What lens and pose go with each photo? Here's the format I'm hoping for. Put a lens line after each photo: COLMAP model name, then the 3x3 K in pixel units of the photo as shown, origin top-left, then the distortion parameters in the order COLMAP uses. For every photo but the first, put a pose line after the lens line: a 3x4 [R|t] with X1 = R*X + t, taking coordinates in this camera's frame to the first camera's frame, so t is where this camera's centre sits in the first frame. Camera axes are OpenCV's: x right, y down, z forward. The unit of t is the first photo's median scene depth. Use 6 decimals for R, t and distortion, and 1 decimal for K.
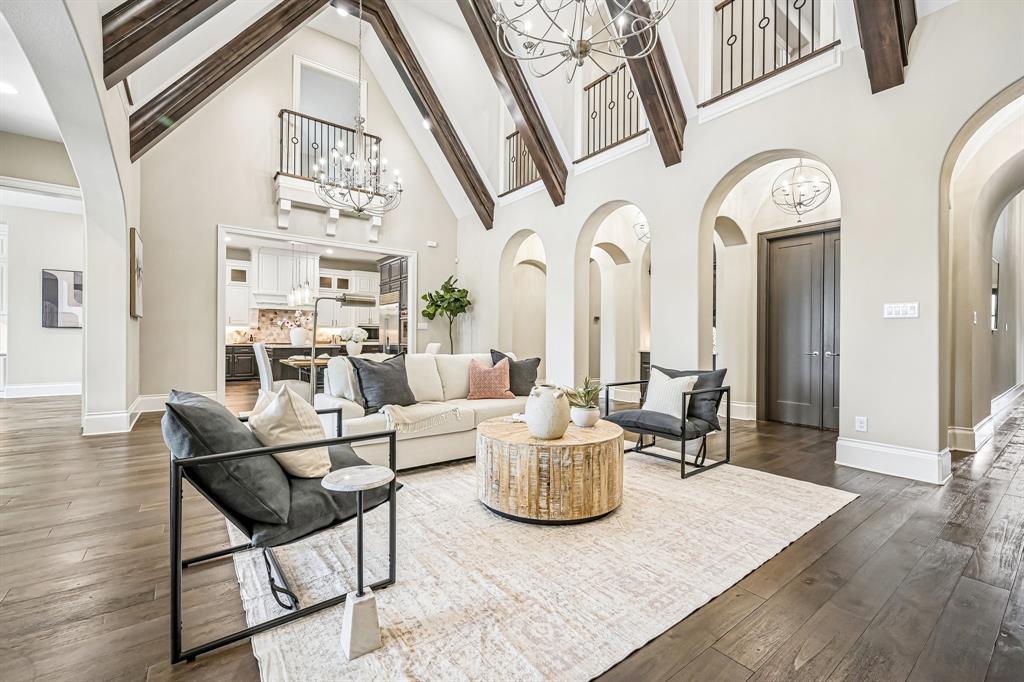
lens RADIAL K [[440.5, 0, 493.6], [0, 440.5, 339.2], [0, 0, 1]] dist [0.056263, -0.000386]
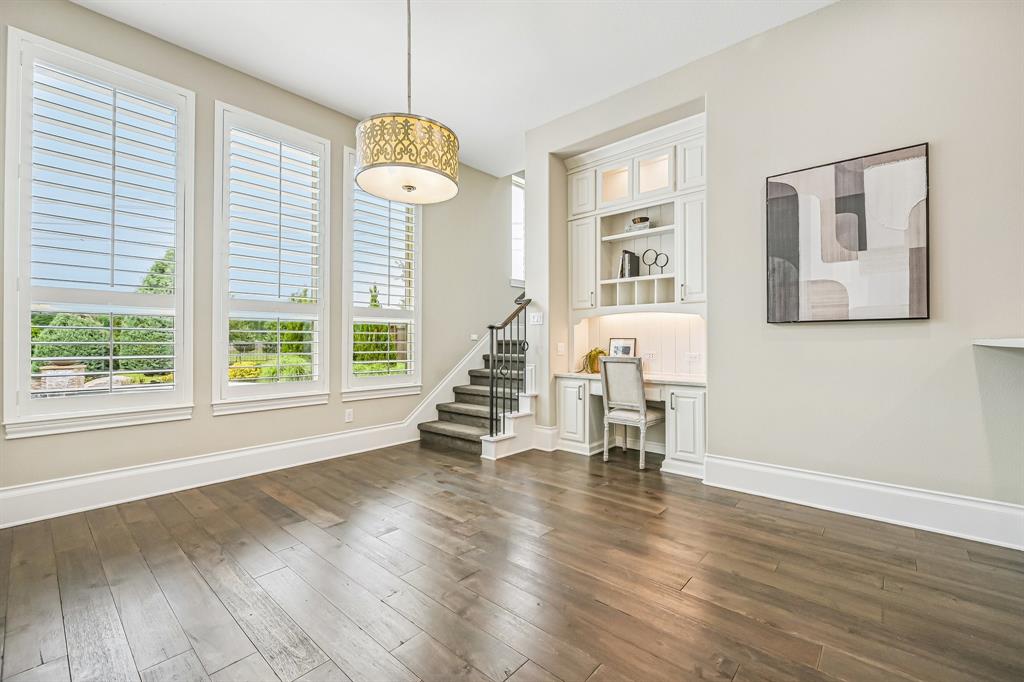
lens RADIAL K [[420.4, 0, 502.8], [0, 420.4, 338.9], [0, 0, 1]] dist [0.000809, -0.000046]
pose [[0.248294, -0.013876, -0.968585, -0.483346], [-0.002015, 0.999888, -0.014841, -0.004557], [0.968683, 0.005637, 0.248238, 0.491086]]
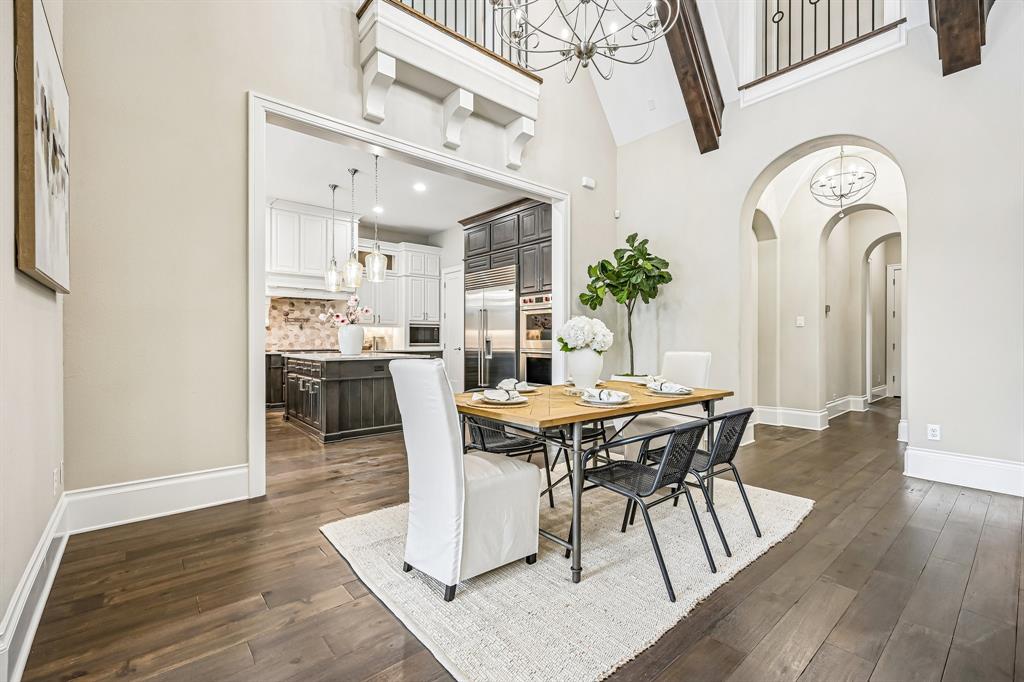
lens RADIAL K [[447.0, 0, 511.9], [0, 447.0, 336.9], [0, 0, 1]] dist [0.017791, 0.000283]
pose [[0.995175, -0.006225, 0.097915, -0.240734], [0.007552, 0.999885, -0.013186, 0.000830], [-0.097822, 0.013862, 0.995107, 0.322397]]
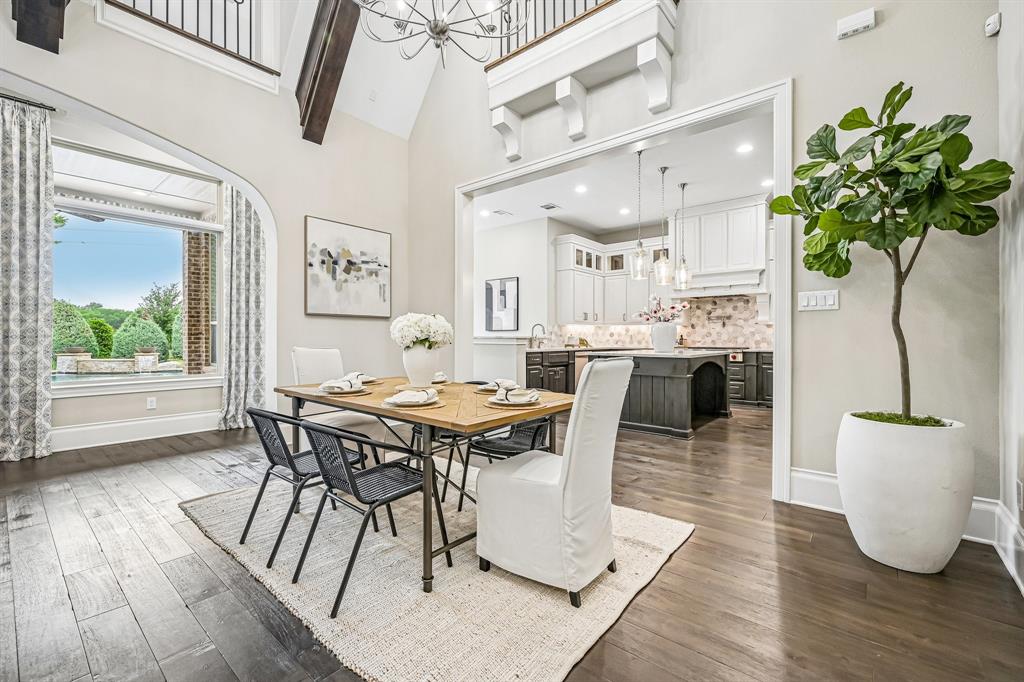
lens RADIAL K [[433.2, 0, 512.0], [0, 433.2, 341.0], [0, 0, 1]] dist [0.001556, -0.000034]
pose [[0.268630, -0.002494, -0.963240, 0.064210], [-0.002282, 0.999992, -0.003226, 0.002304], [0.963241, 0.003065, 0.268622, 0.549294]]
